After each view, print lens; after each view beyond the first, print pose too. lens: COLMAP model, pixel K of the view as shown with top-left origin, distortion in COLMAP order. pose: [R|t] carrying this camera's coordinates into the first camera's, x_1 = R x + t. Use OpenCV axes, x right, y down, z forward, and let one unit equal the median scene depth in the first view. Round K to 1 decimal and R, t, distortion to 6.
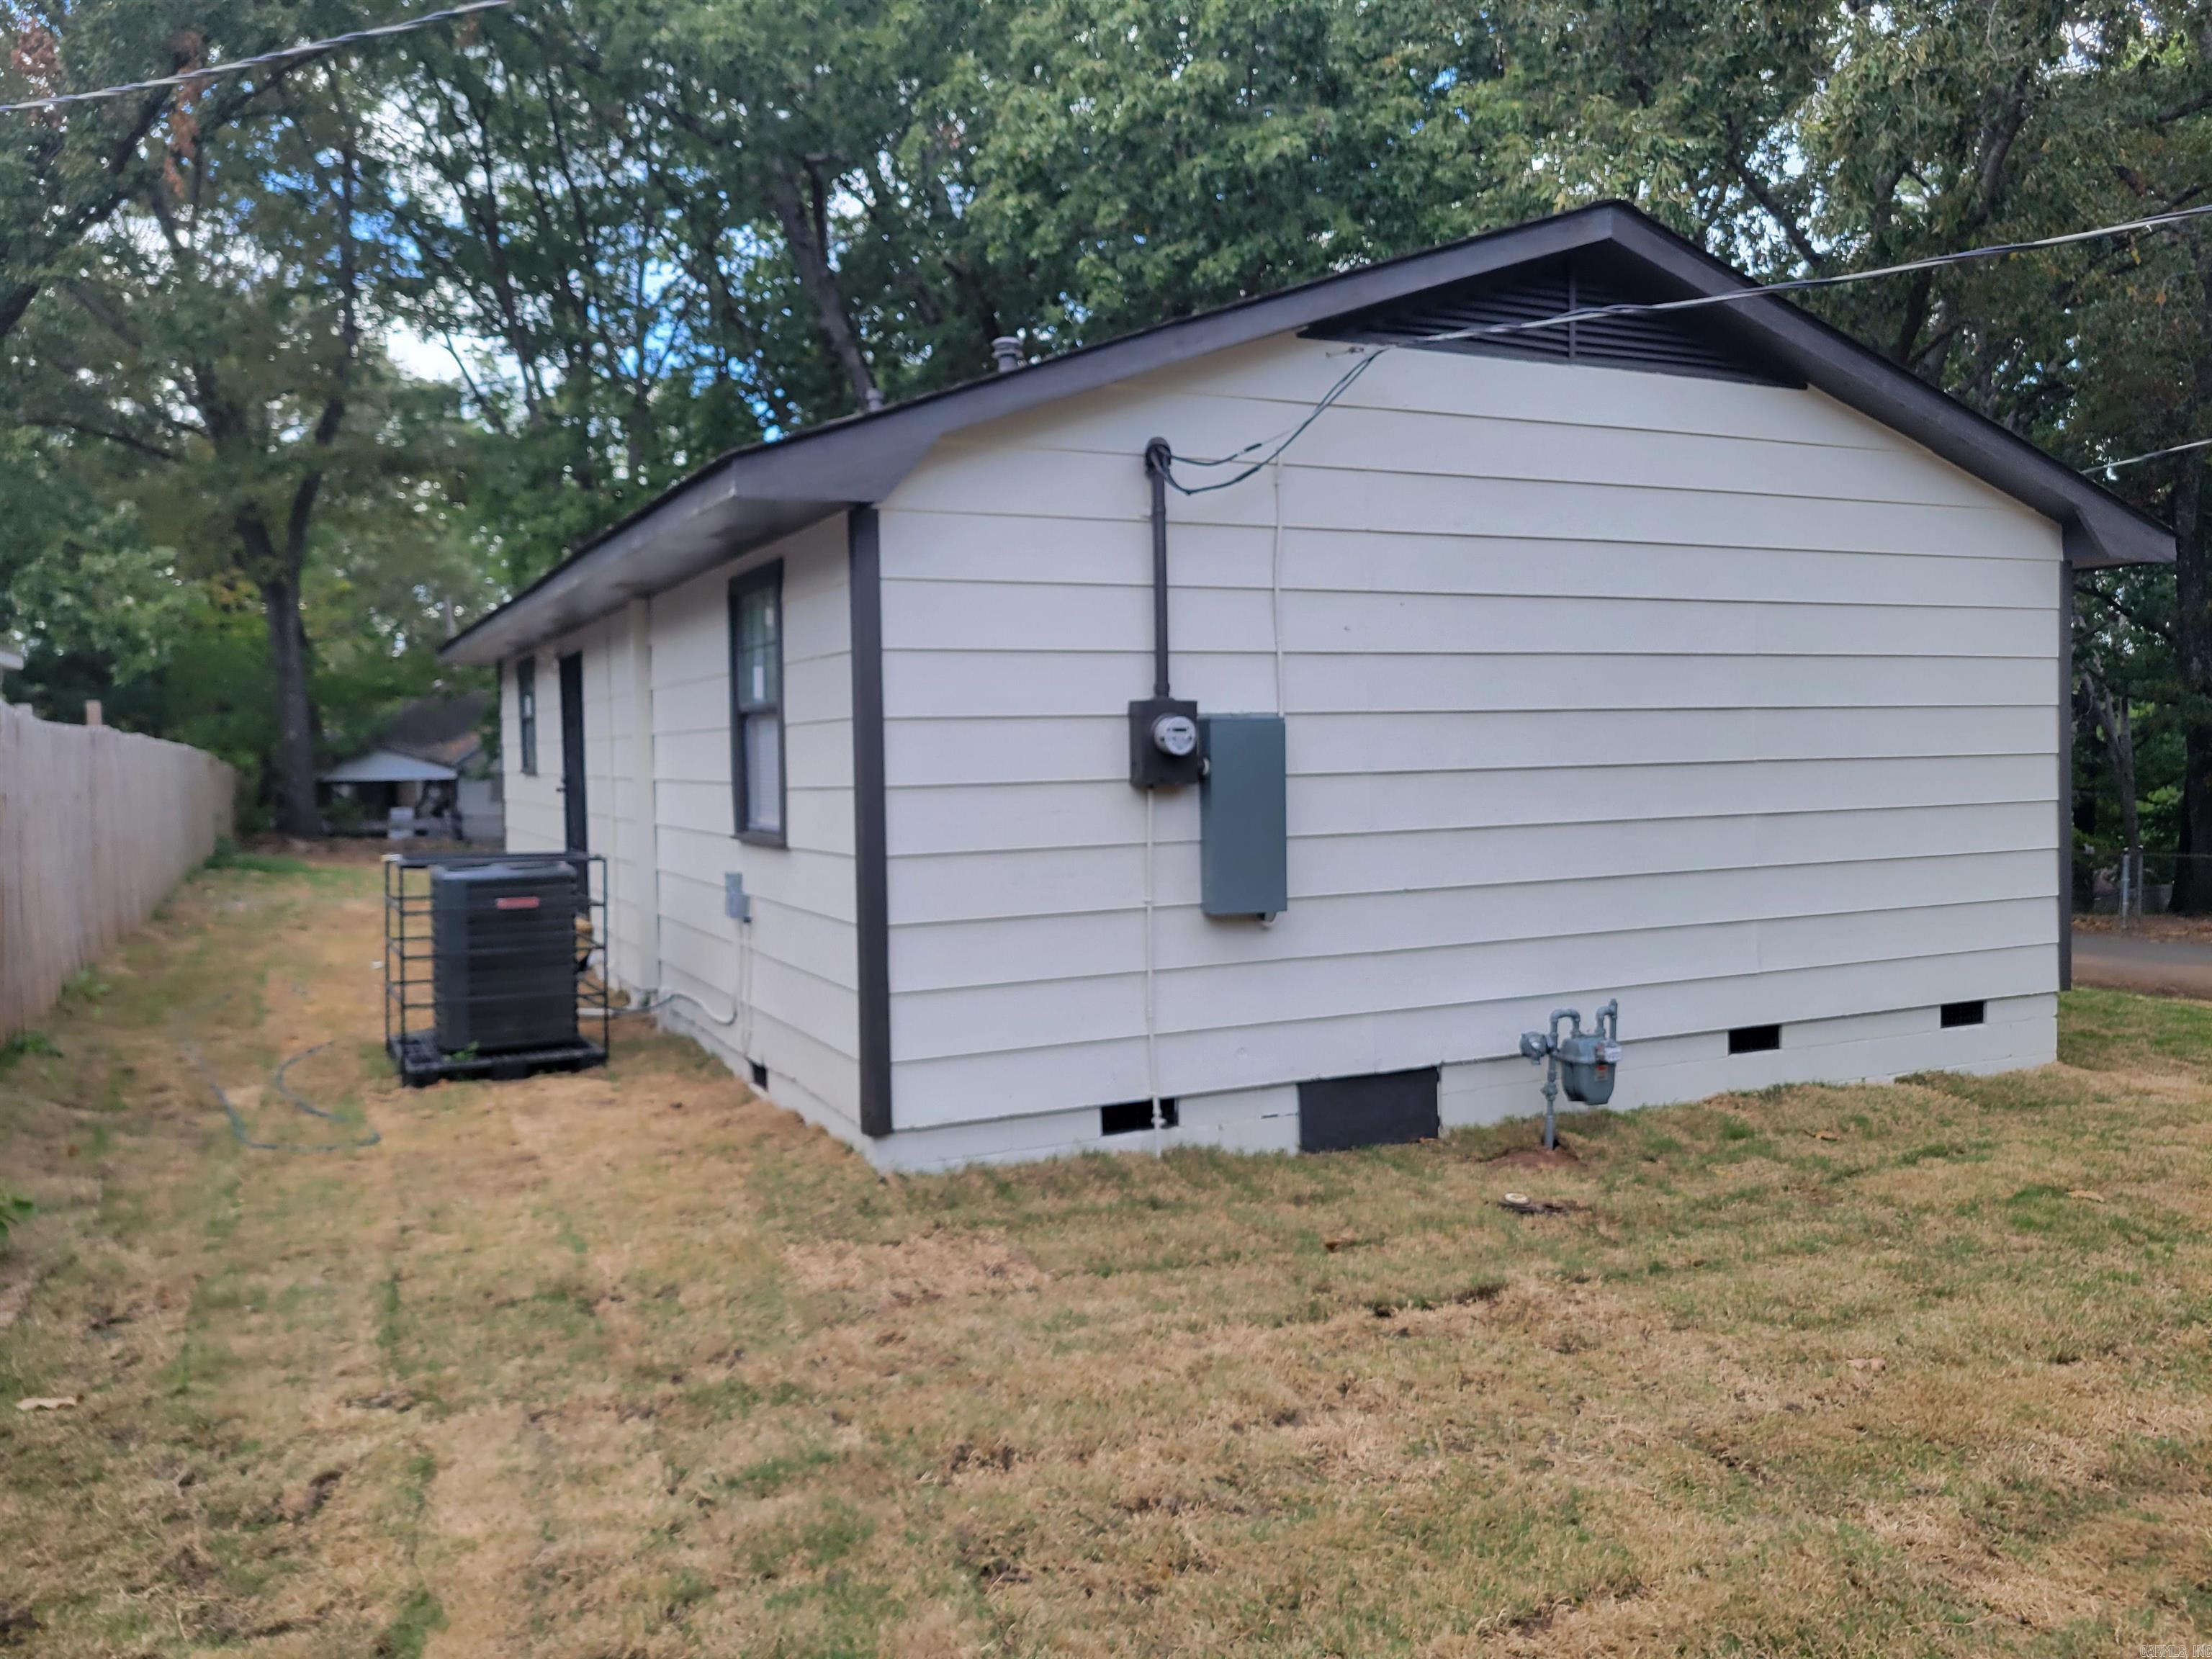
lens RADIAL K [[1661.2, 0, 1106.0], [0, 1661.2, 829.5], [0, 0, 1]] dist [-0.000194, -0.003828]
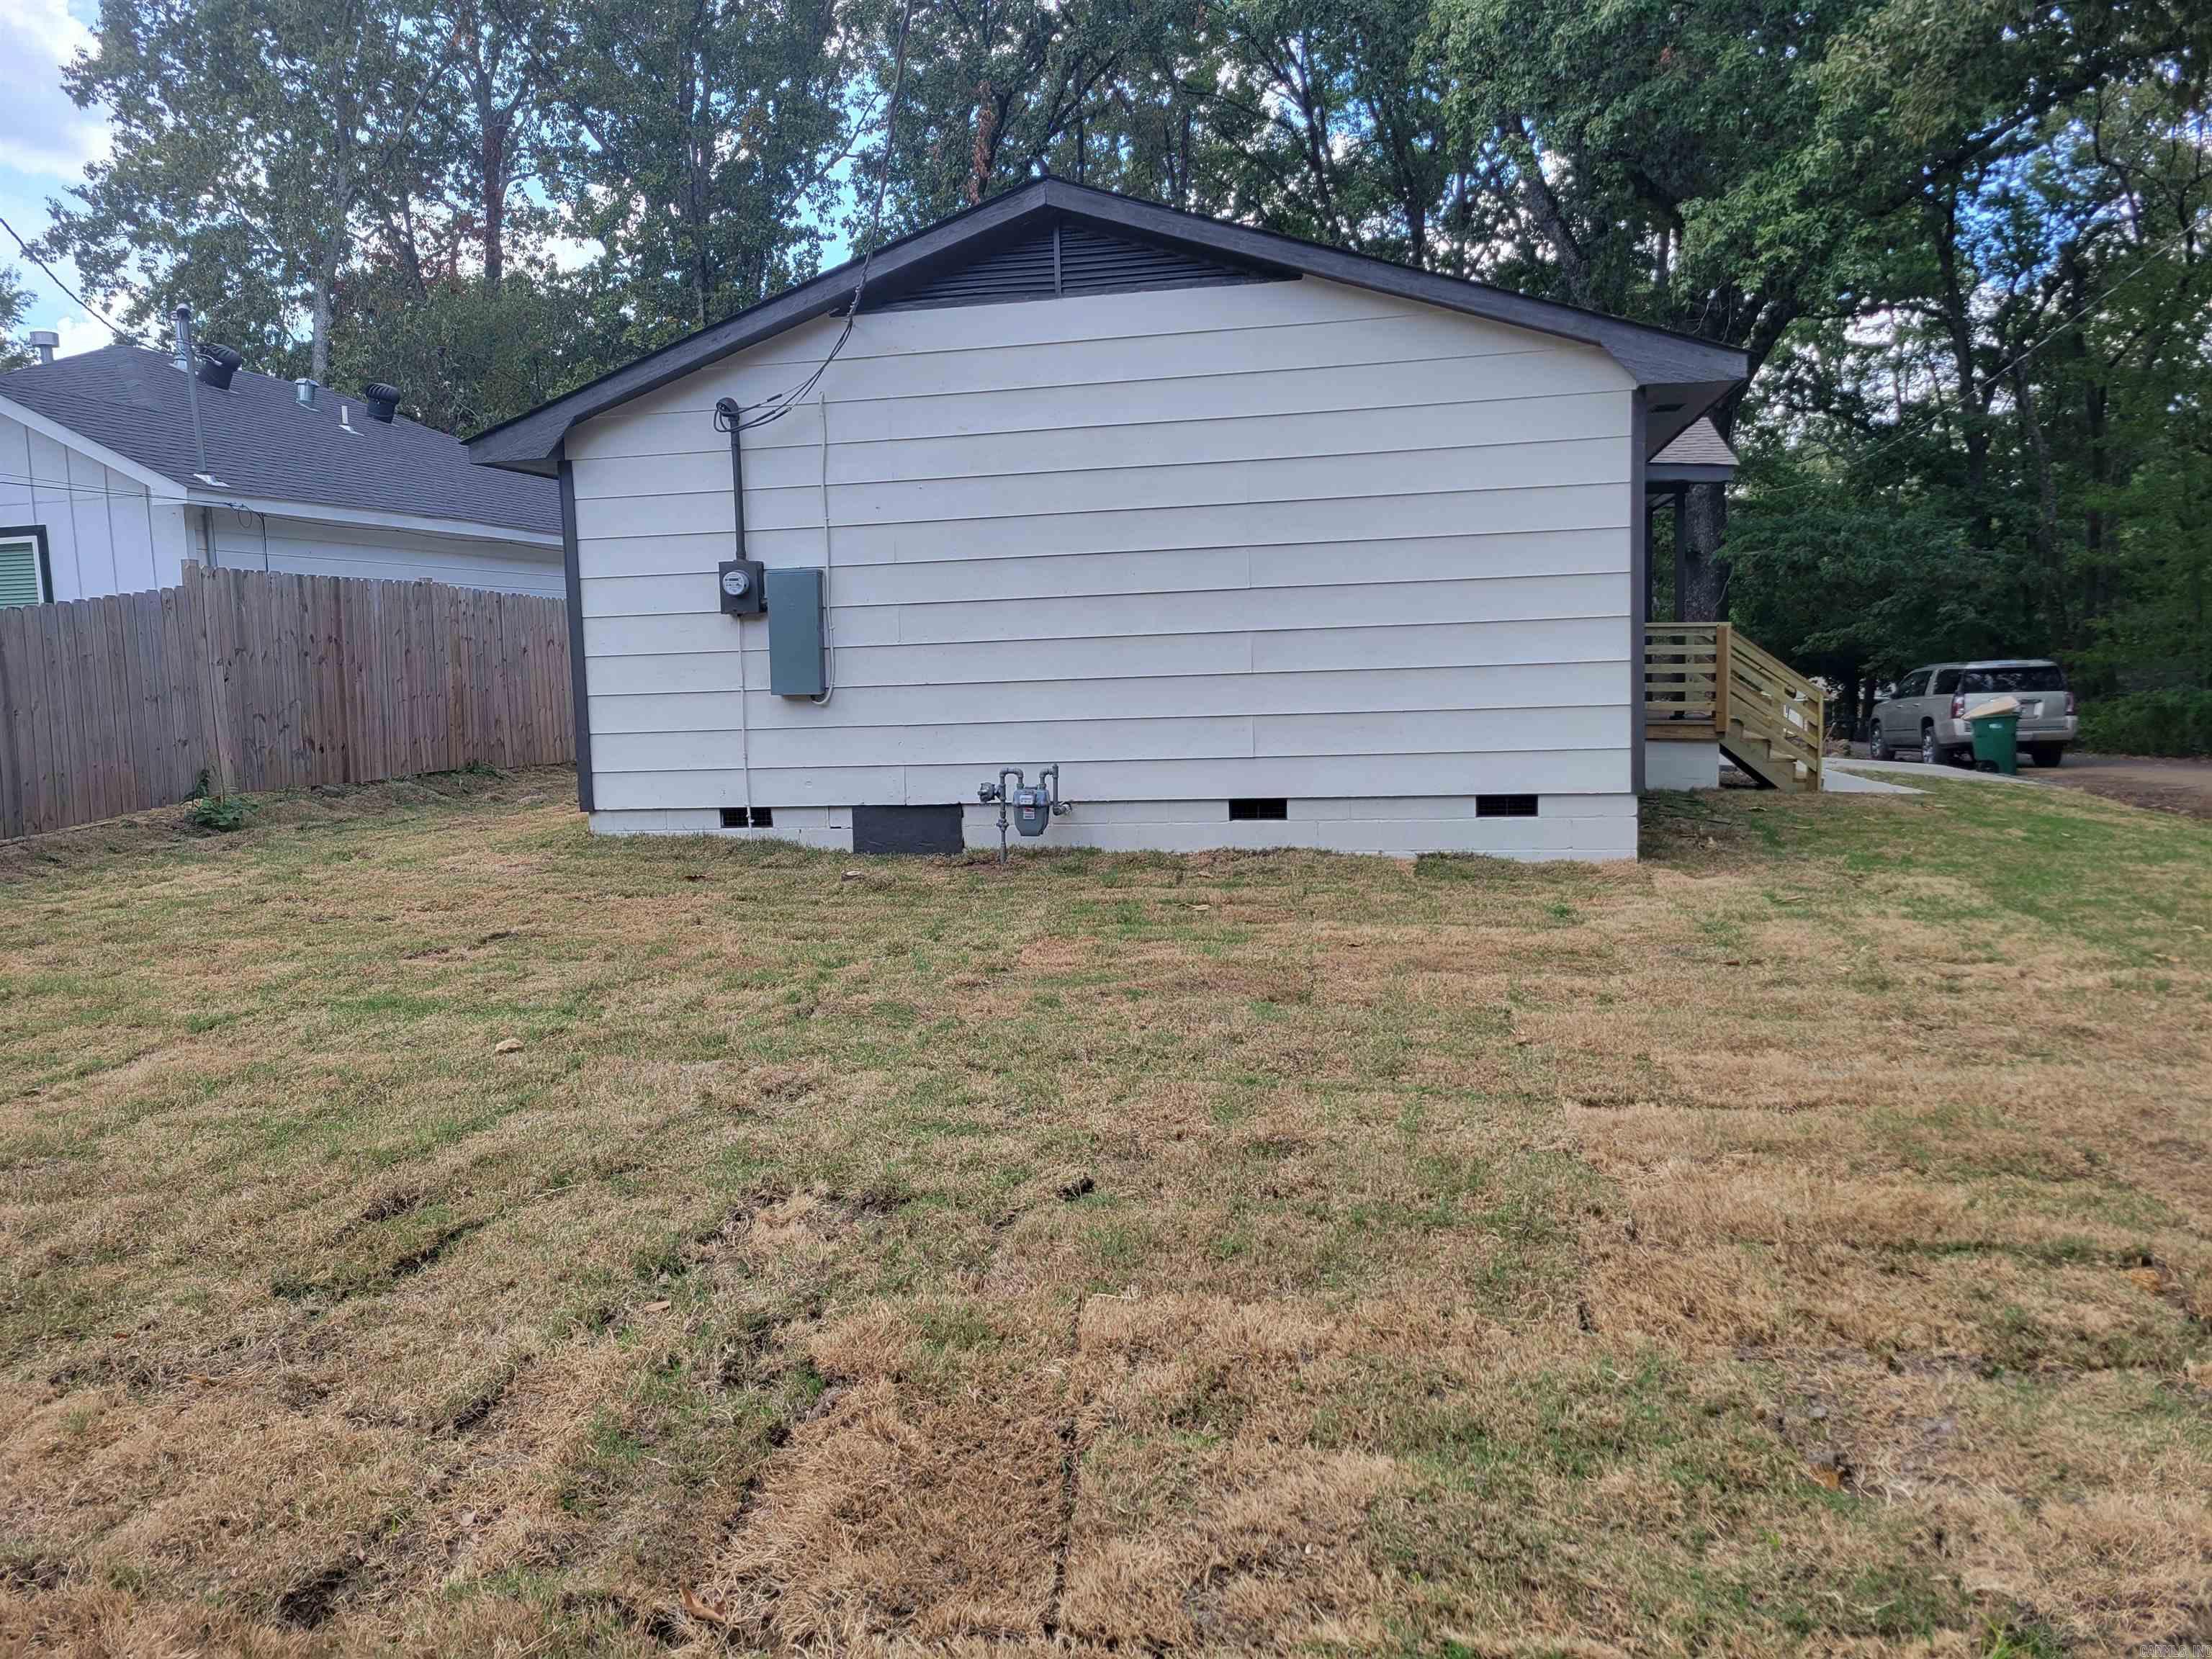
lens RADIAL K [[1661.2, 0, 1106.0], [0, 1661.2, 829.5], [0, 0, 1]] dist [-0.000194, -0.003828]
pose [[0.798930, 0.057744, -0.598645, 1.251643], [-0.004584, 0.995936, 0.089948, 0.033531], [0.601406, -0.069118, 0.795948, -0.091433]]
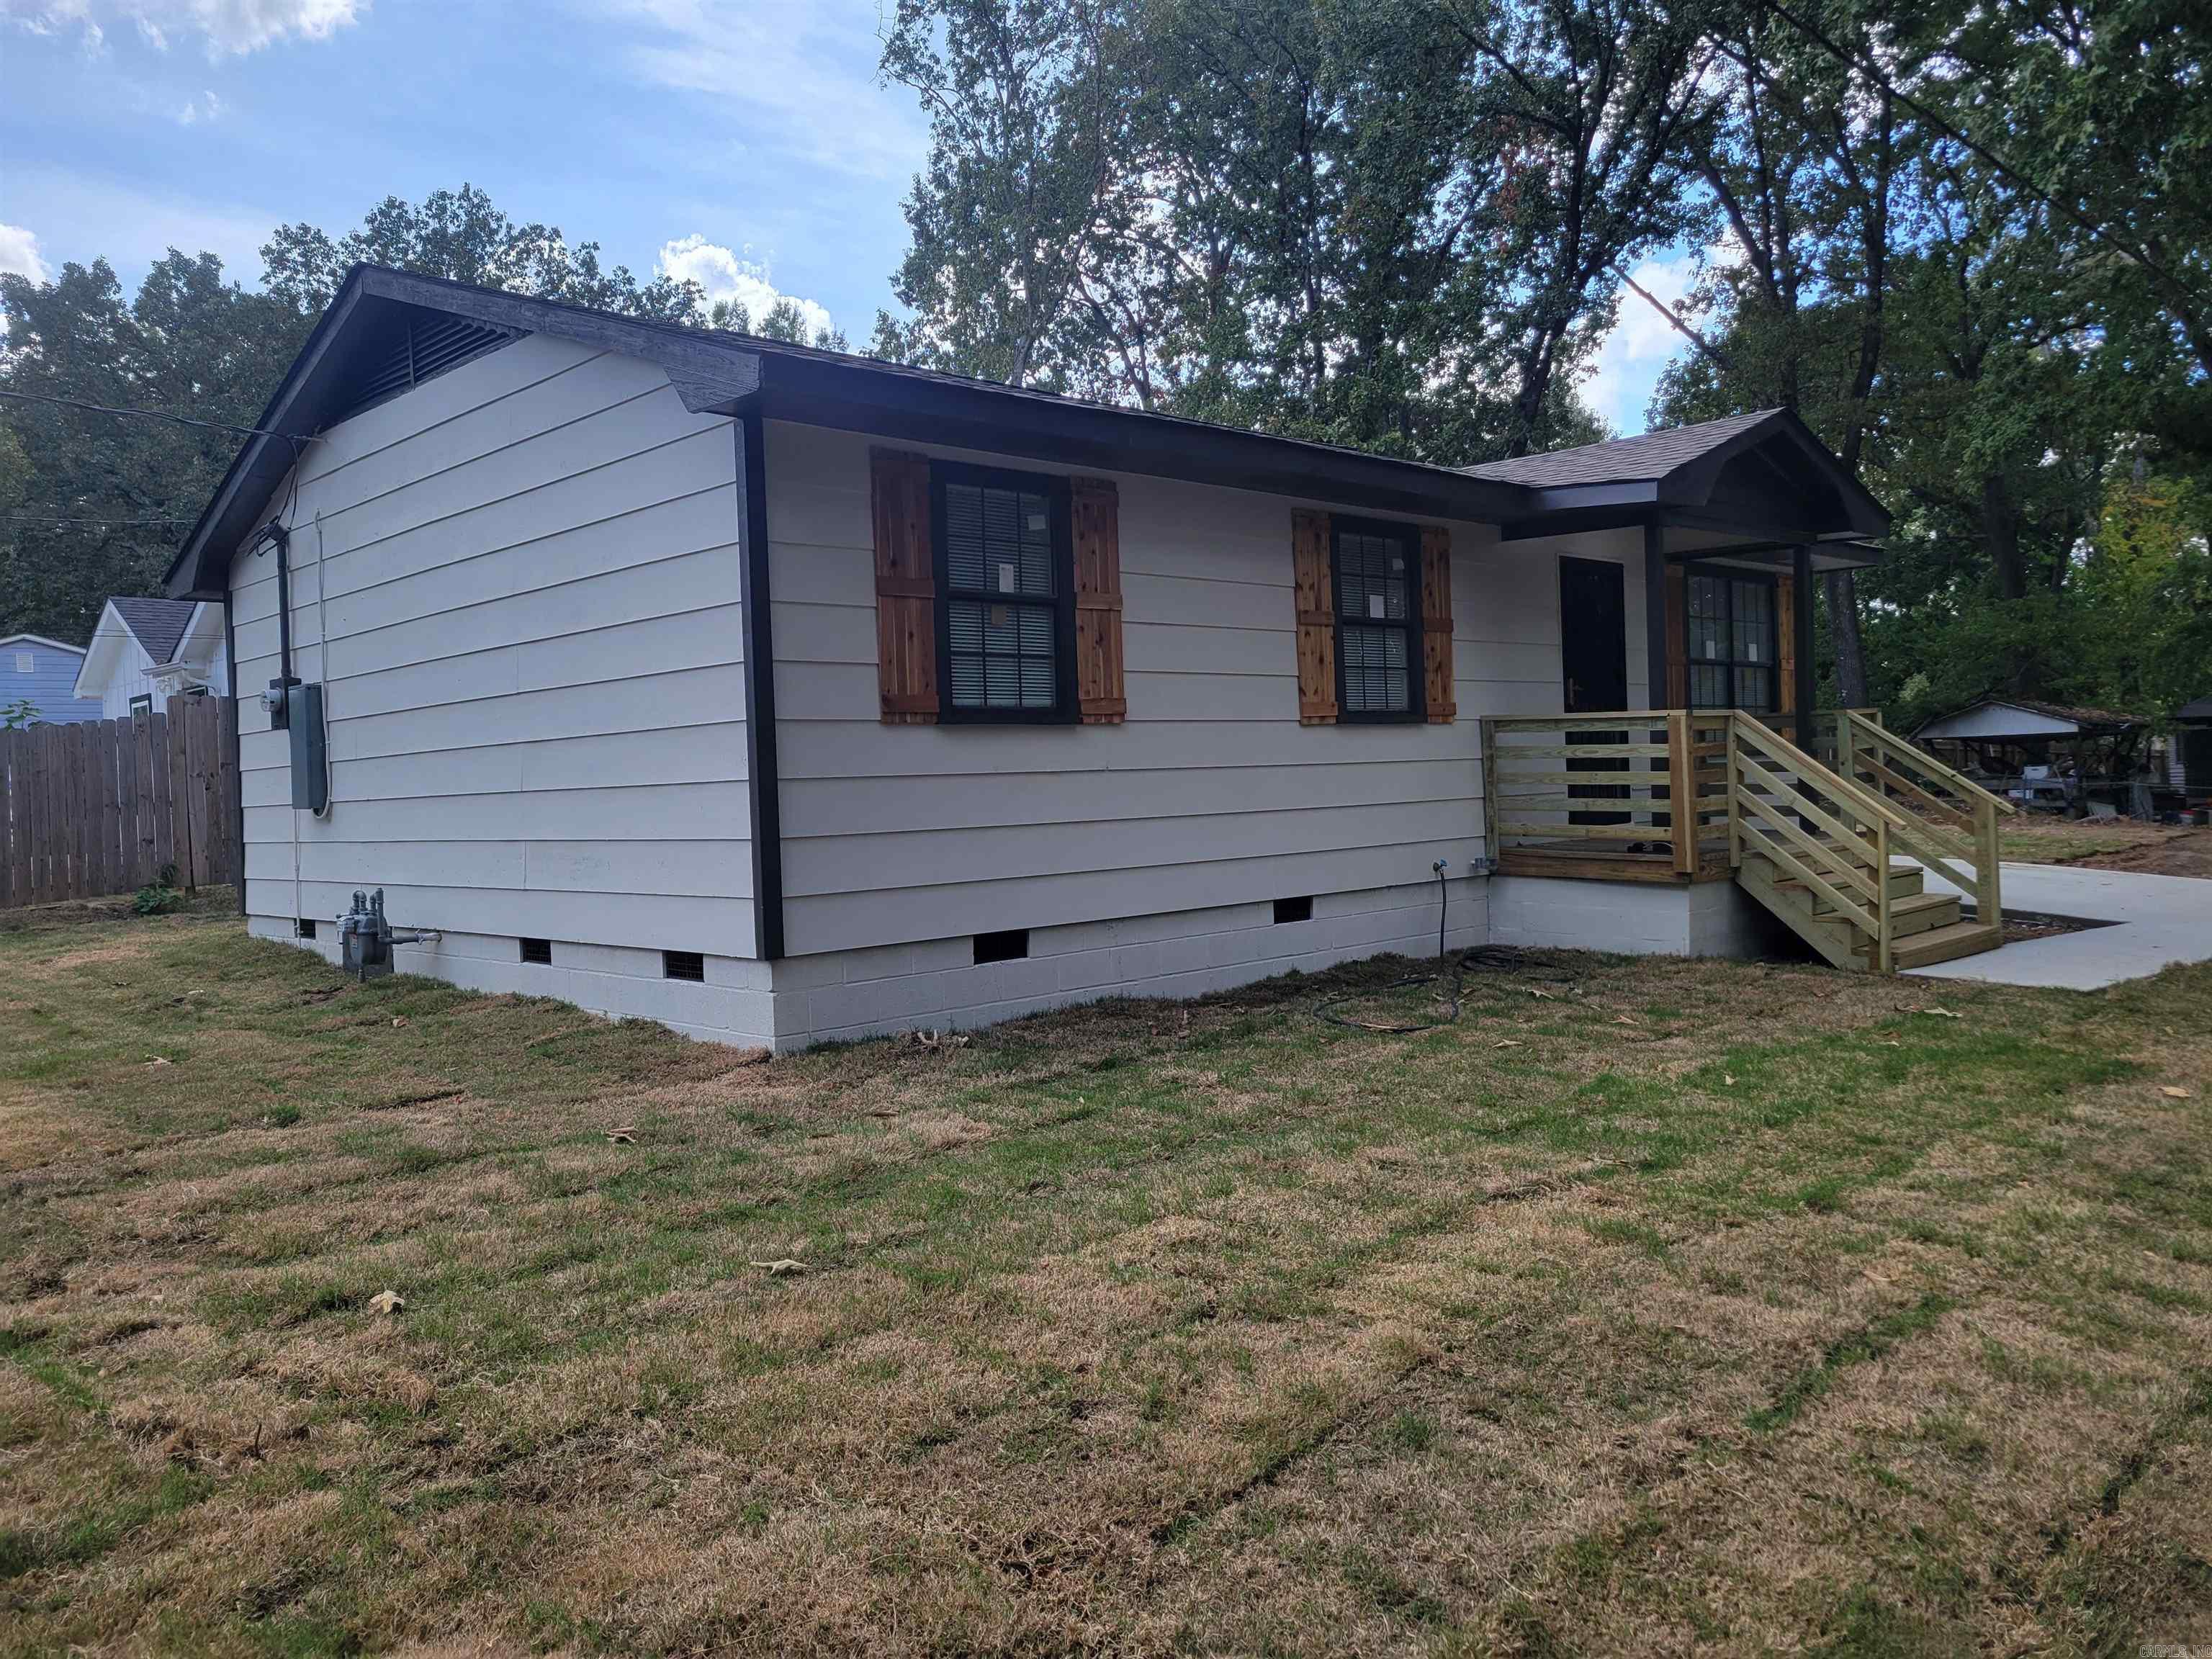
lens RADIAL K [[1661.2, 0, 1106.0], [0, 1661.2, 829.5], [0, 0, 1]] dist [-0.000194, -0.003828]
pose [[0.319530, 0.039900, -0.946736, 1.811841], [0.000775, 0.999102, 0.042368, 0.002870], [0.947576, -0.014272, 0.319213, 1.194299]]
